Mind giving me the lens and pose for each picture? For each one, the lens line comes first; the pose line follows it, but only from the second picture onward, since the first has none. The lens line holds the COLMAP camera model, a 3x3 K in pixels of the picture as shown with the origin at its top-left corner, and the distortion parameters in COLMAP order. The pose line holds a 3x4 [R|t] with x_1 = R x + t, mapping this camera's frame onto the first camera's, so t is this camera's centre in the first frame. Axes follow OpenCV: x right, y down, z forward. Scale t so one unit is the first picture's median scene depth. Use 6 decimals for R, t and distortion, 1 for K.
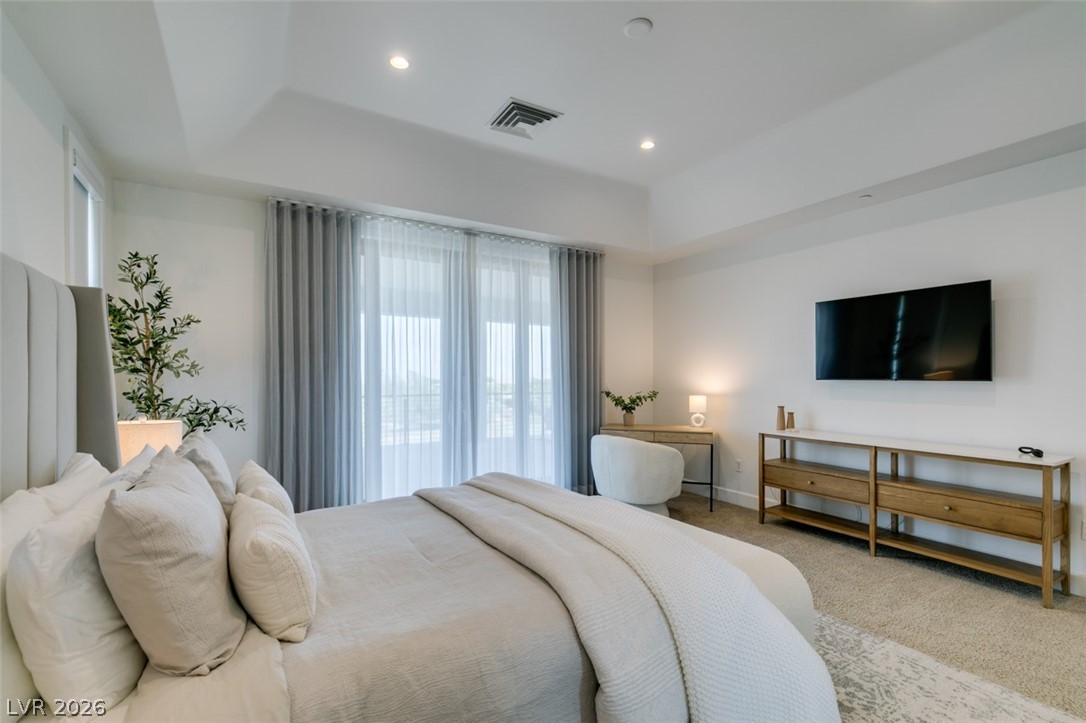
lens RADIAL K [[486.8, 0, 544.0], [0, 486.8, 372.3], [0, 0, 1]] dist [0.004504, 0.000239]
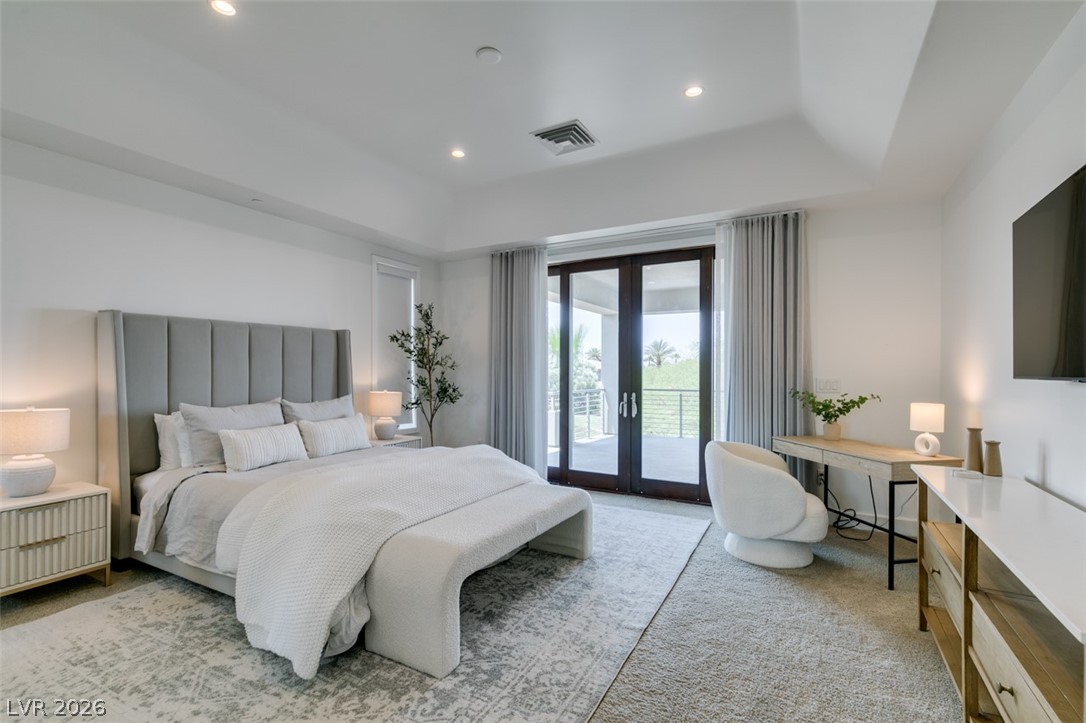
lens RADIAL K [[486.8, 0, 544.0], [0, 486.8, 372.3], [0, 0, 1]] dist [0.004504, 0.000239]
pose [[0.497162, 0.004365, -0.867647, 0.750007], [0.003831, 0.999967, 0.007225, 0.003204], [0.867649, -0.006916, 0.497129, 0.348384]]
